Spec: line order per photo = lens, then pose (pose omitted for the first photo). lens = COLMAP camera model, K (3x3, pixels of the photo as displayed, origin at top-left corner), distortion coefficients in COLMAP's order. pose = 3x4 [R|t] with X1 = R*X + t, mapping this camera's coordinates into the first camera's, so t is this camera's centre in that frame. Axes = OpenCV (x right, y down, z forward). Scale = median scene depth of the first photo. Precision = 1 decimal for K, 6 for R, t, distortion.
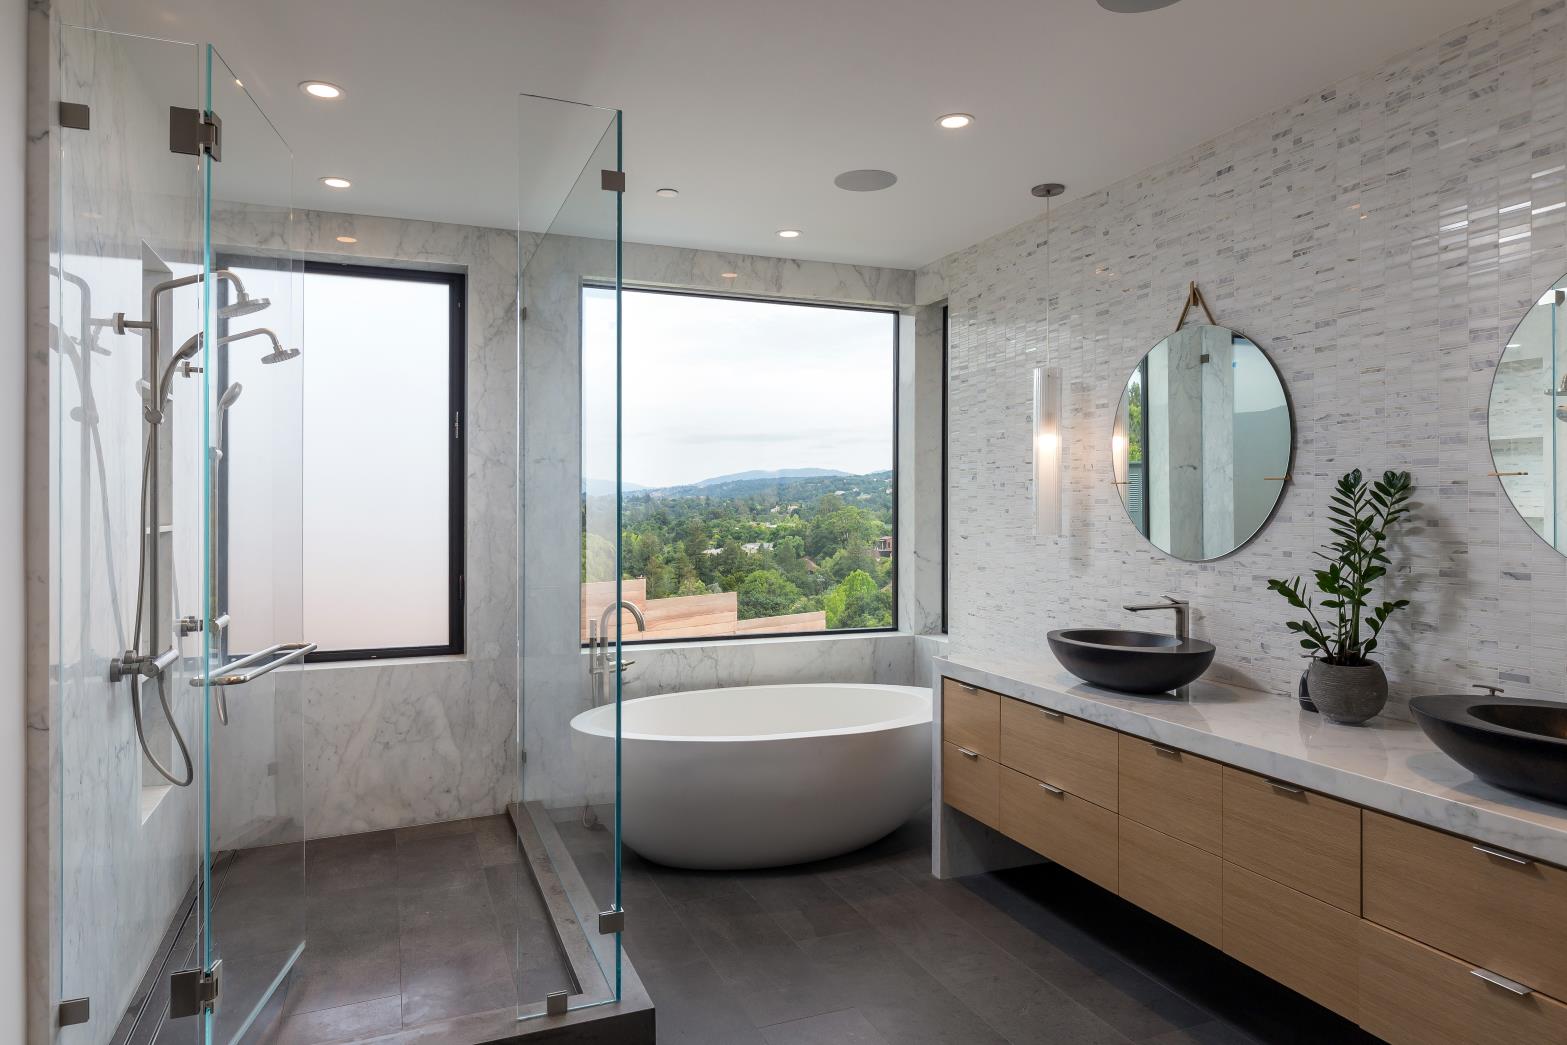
lens RADIAL K [[948.0, 0, 783.6], [0, 948.0, 514.8], [0, 0, 1]] dist [0.000827, 0.003227]
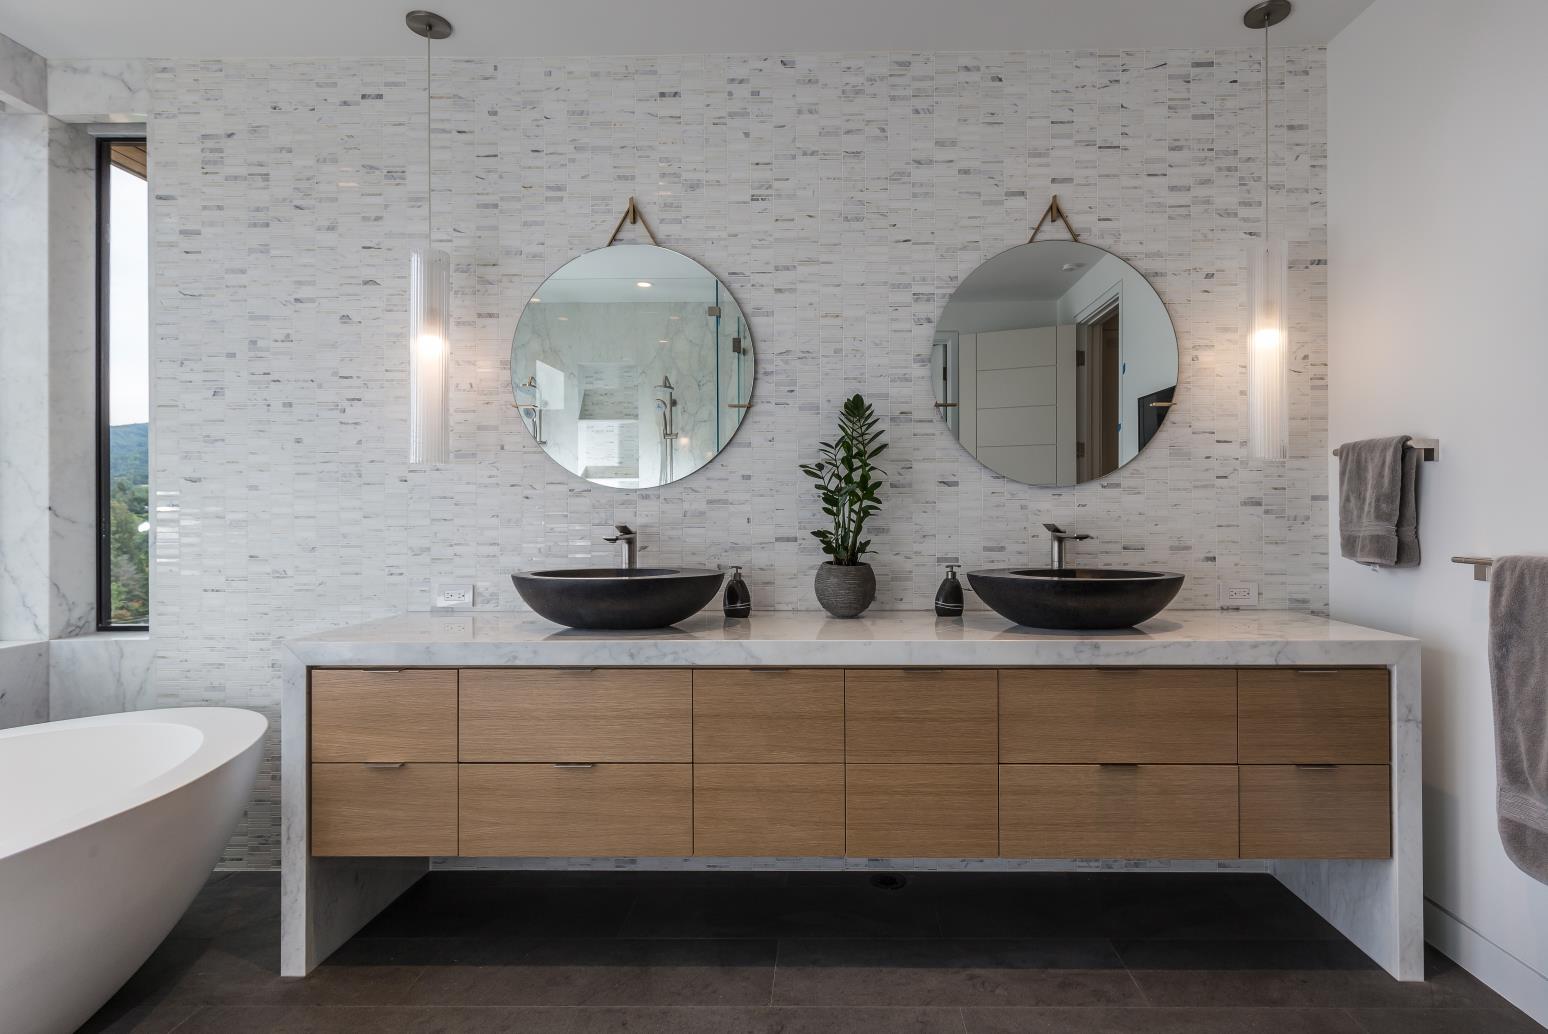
lens RADIAL K [[786.1, 0, 774.9], [0, 786.1, 521.7], [0, 0, 1]] dist [0.008462, -0.001942]
pose [[0.394873, -0.002867, 0.918731, -0.260333], [0.007527, 0.999972, -0.000115, 0.088711], [-0.918705, 0.006961, 0.394883, 0.600571]]
